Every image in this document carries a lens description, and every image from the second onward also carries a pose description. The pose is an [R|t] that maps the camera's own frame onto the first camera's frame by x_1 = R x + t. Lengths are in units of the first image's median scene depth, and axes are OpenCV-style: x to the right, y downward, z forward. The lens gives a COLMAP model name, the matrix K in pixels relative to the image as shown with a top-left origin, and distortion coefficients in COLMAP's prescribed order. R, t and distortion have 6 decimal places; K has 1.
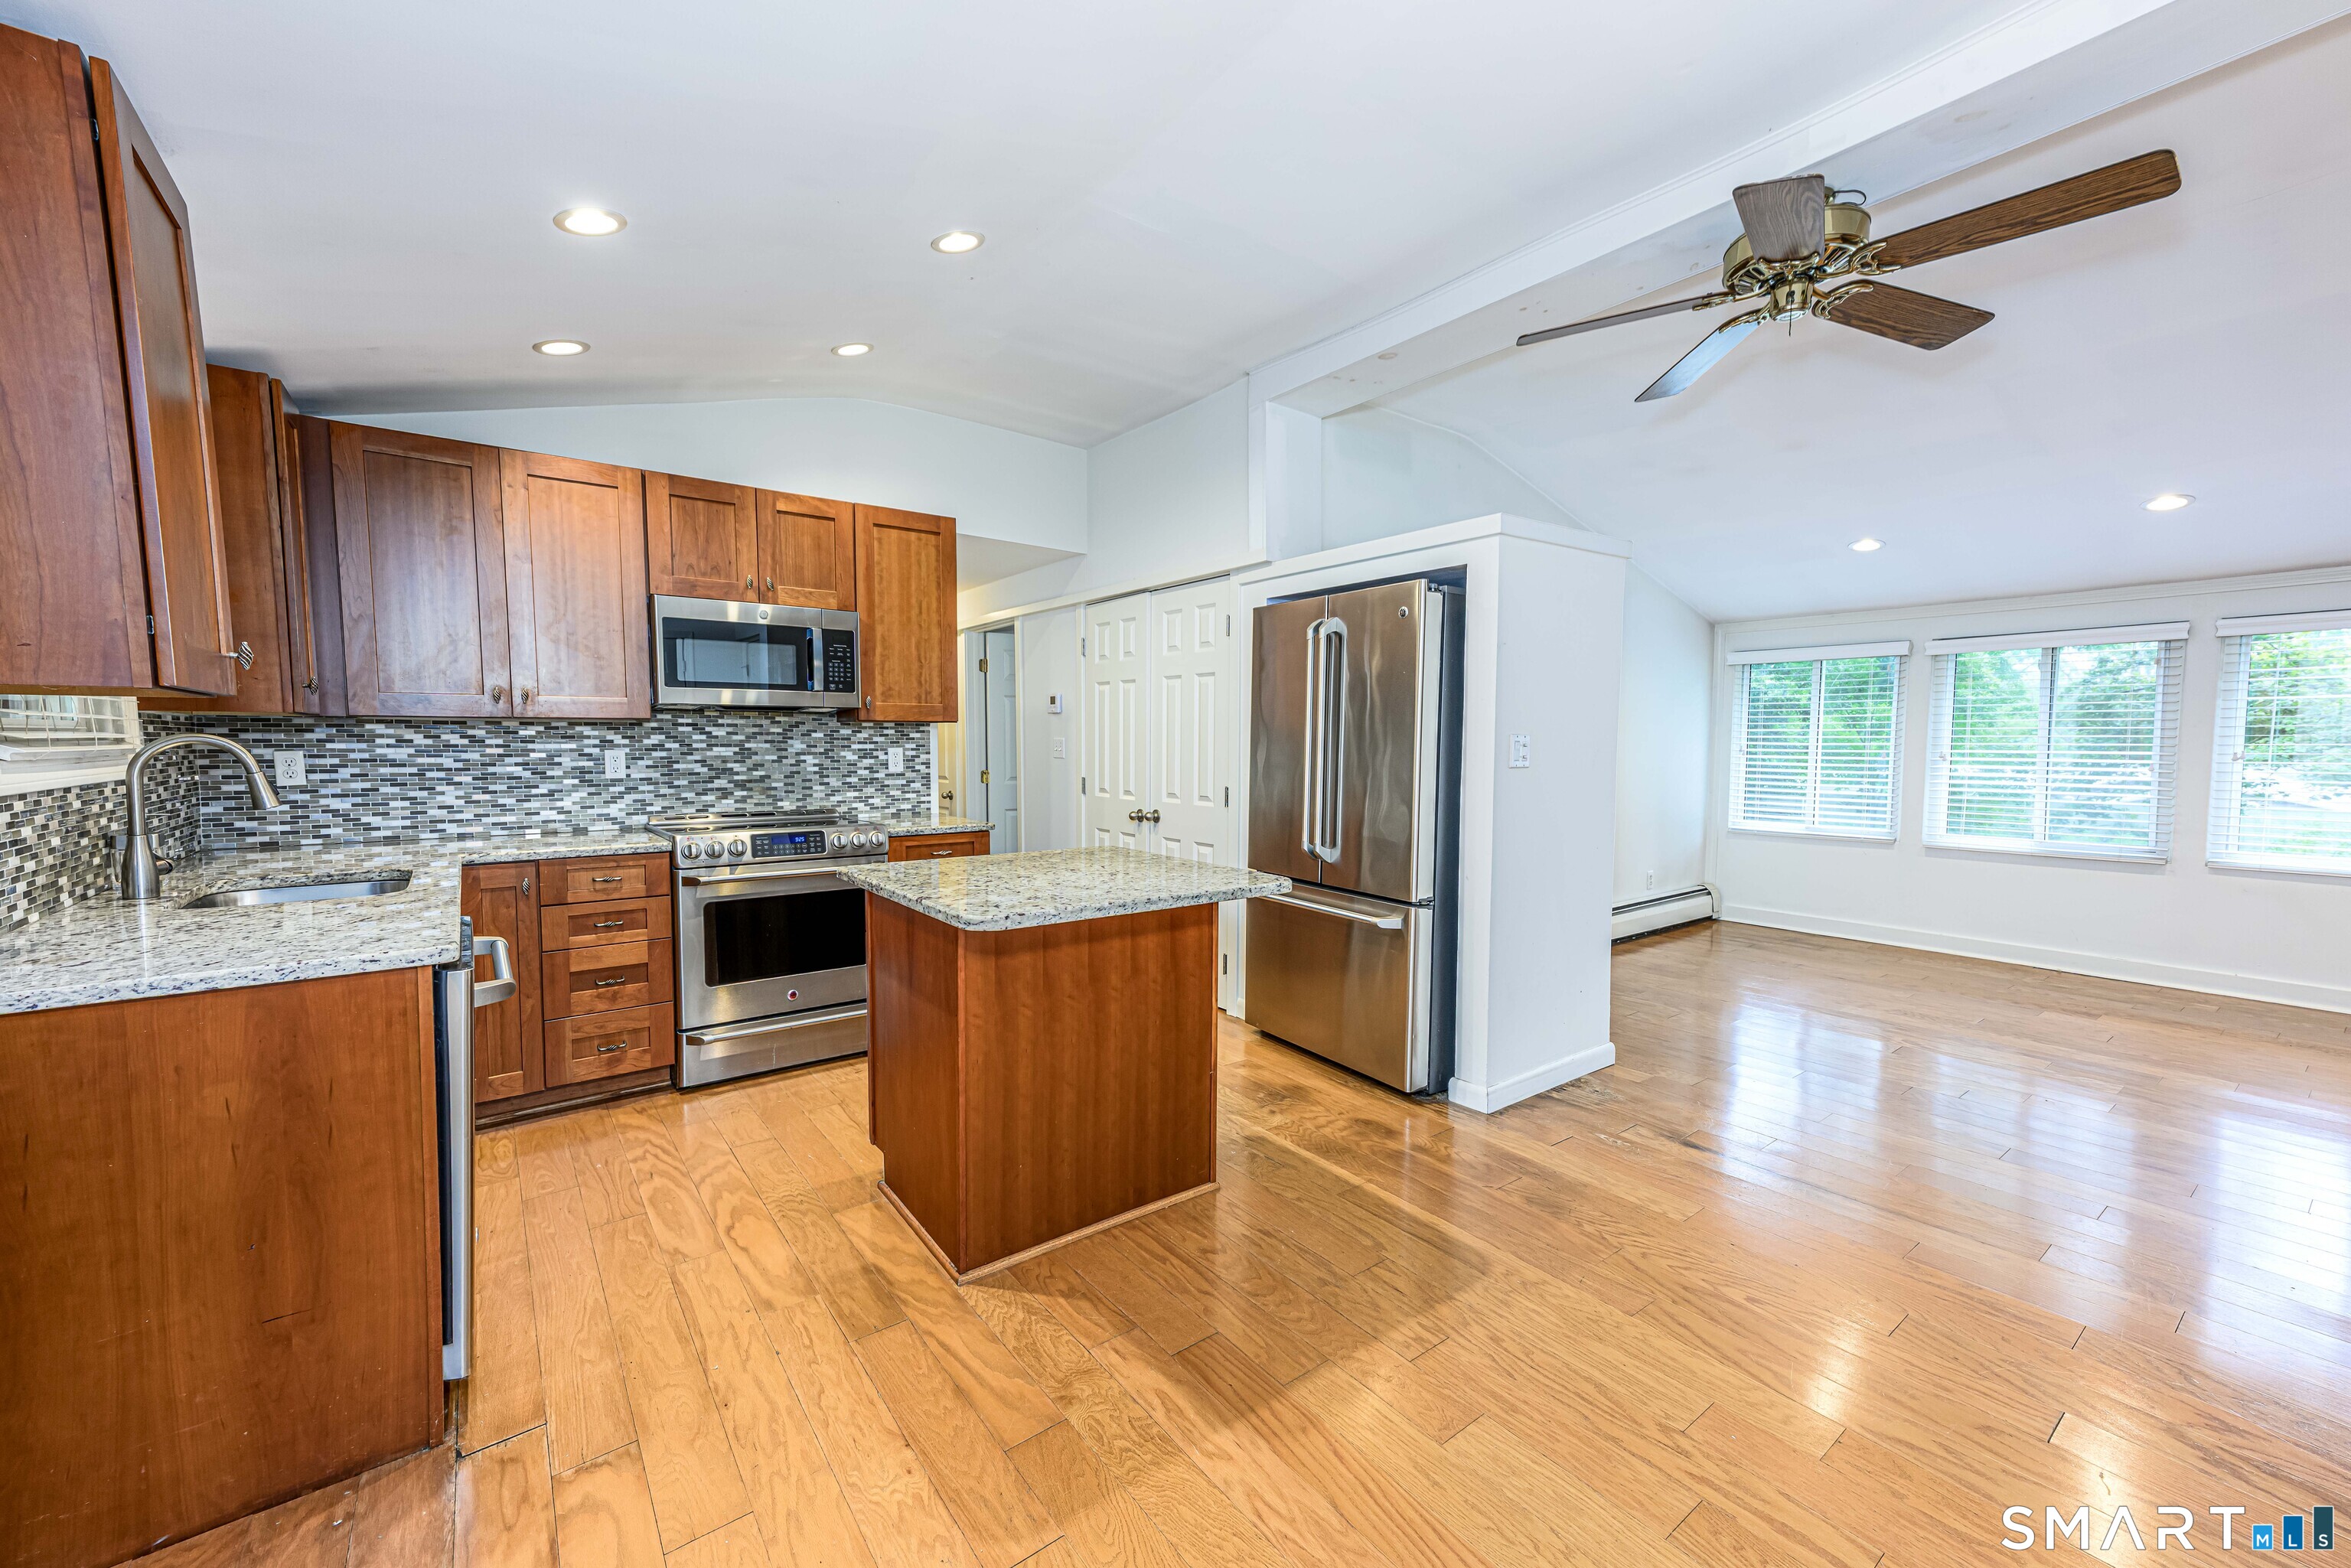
lens RADIAL K [[929.7, 0, 1160.0], [0, 929.7, 787.9], [0, 0, 1]] dist [0.011131, -0.000228]
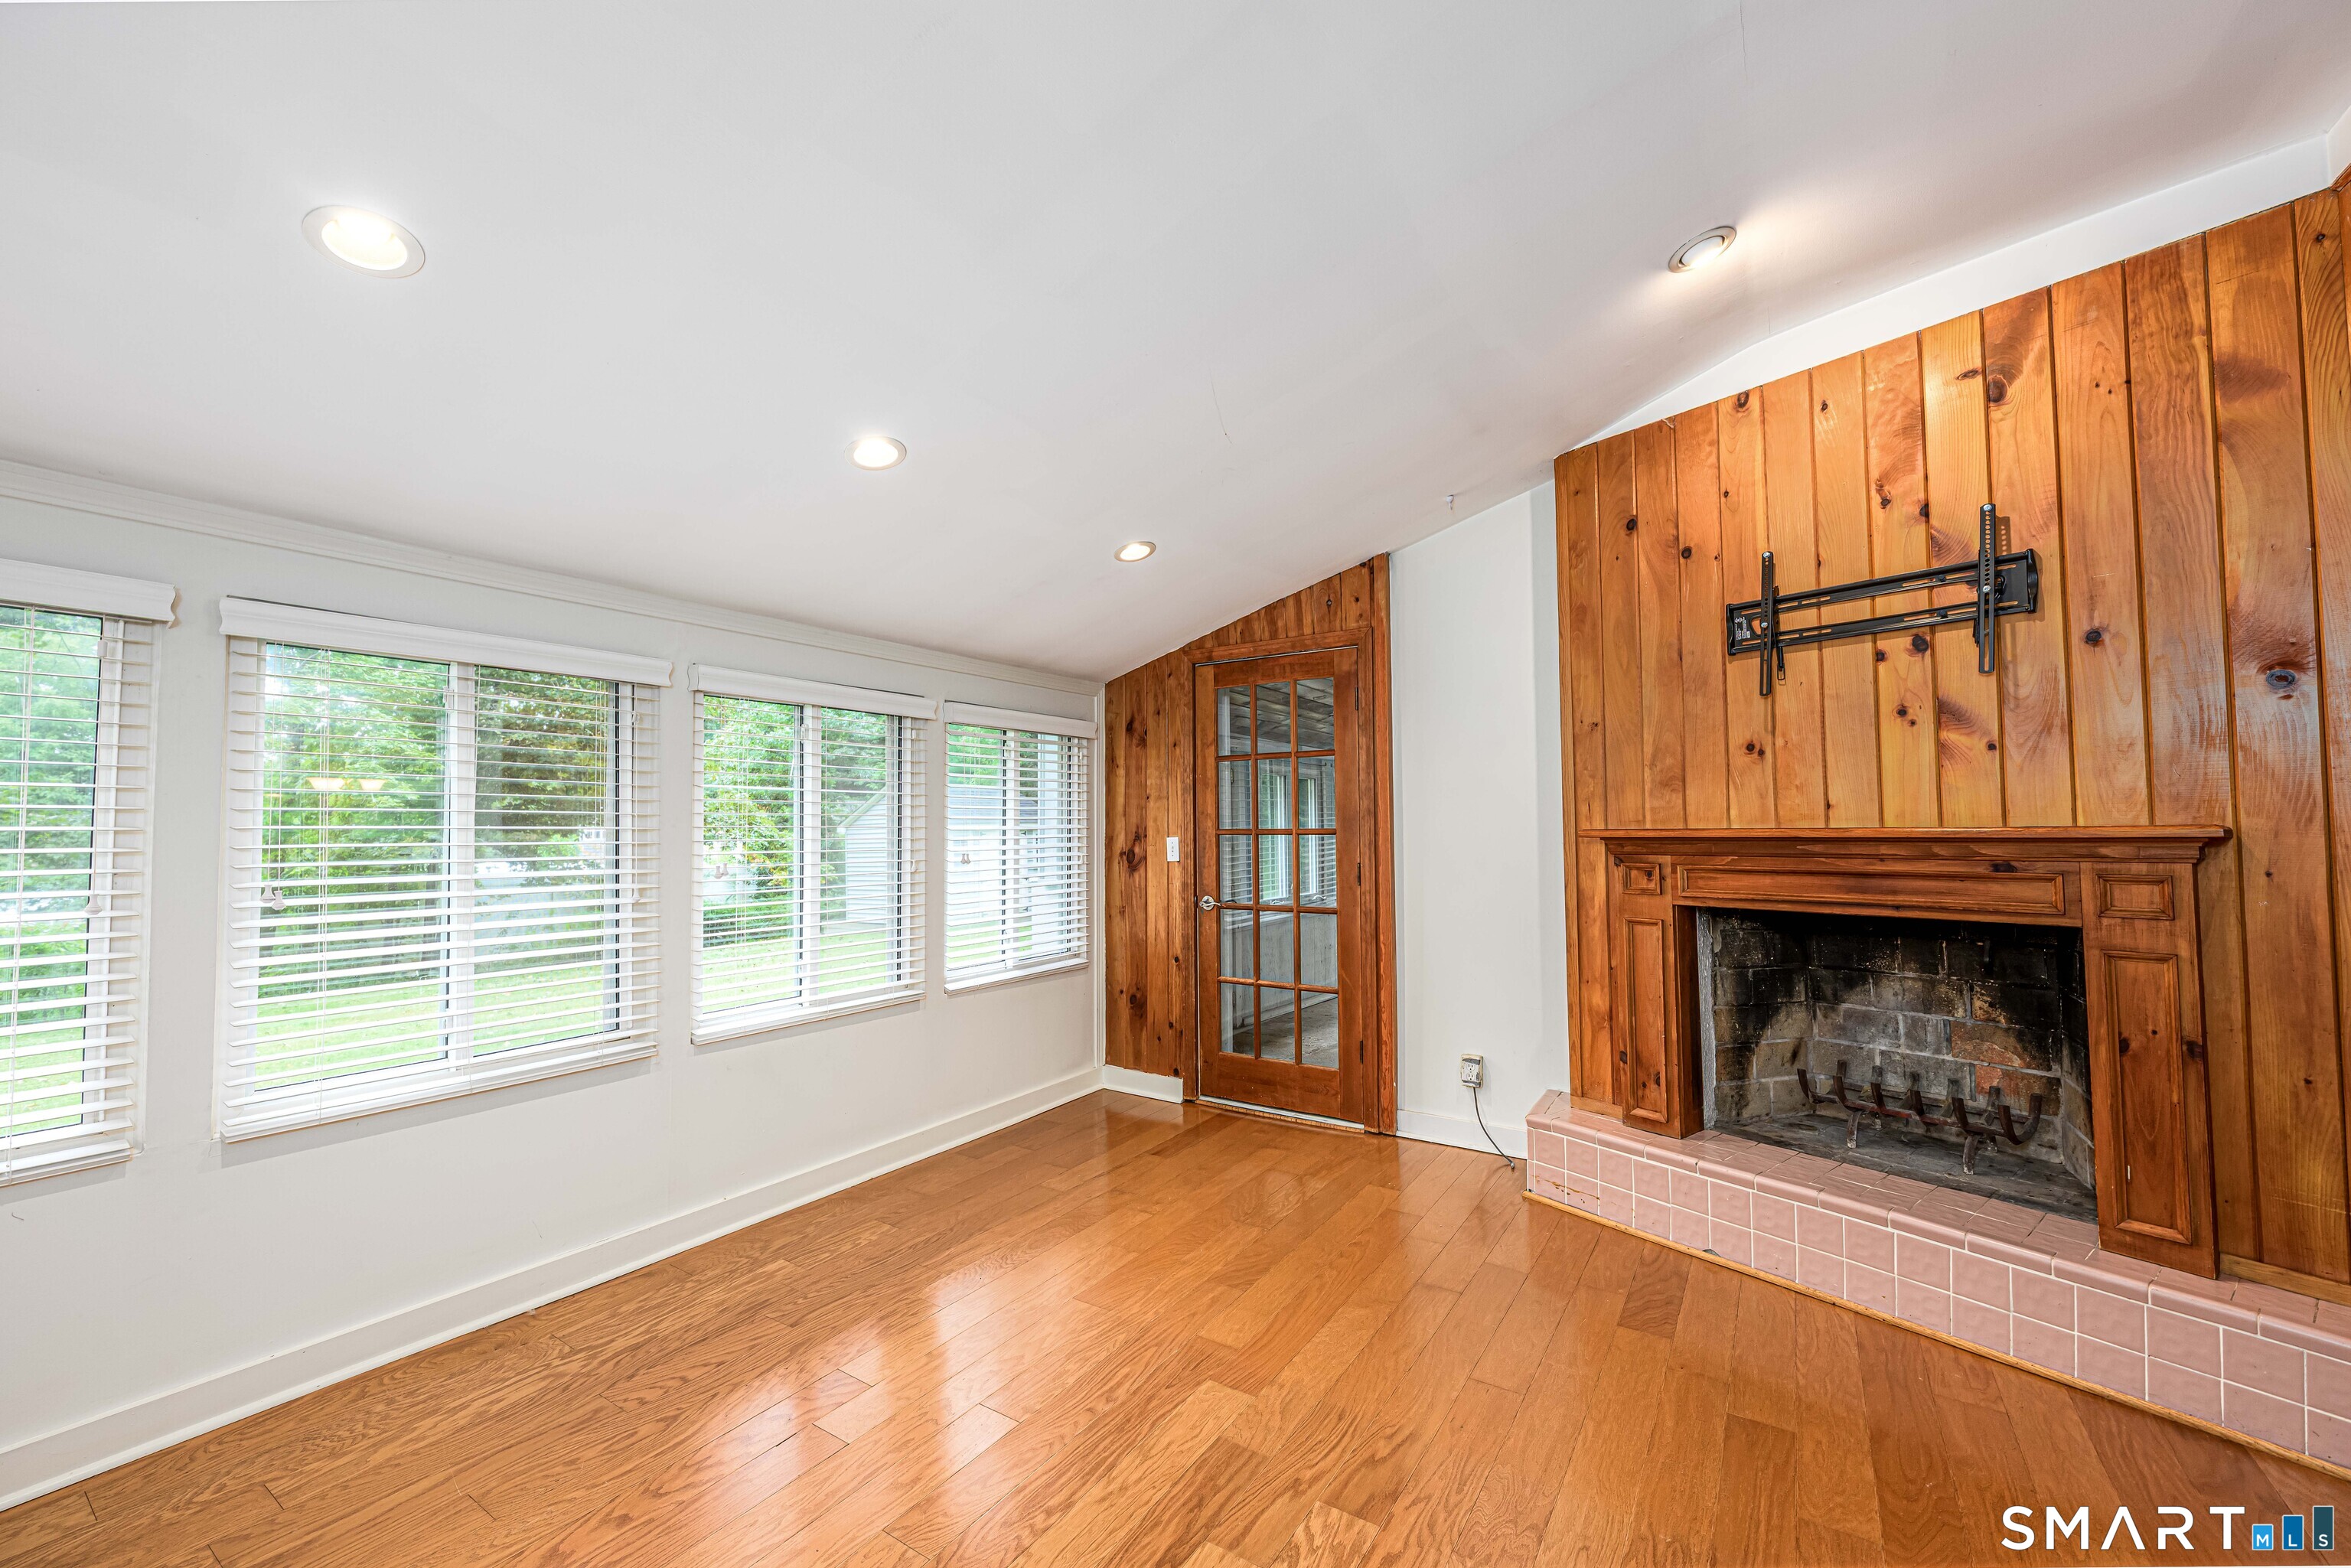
lens RADIAL K [[929.7, 0, 1160.0], [0, 929.7, 787.9], [0, 0, 1]] dist [0.011131, -0.000228]
pose [[-0.339534, 0.047147, 0.939411, 0.527022], [0.056749, 0.997950, -0.029574, -0.072162], [-0.938880, 0.043270, -0.341514, 1.218948]]
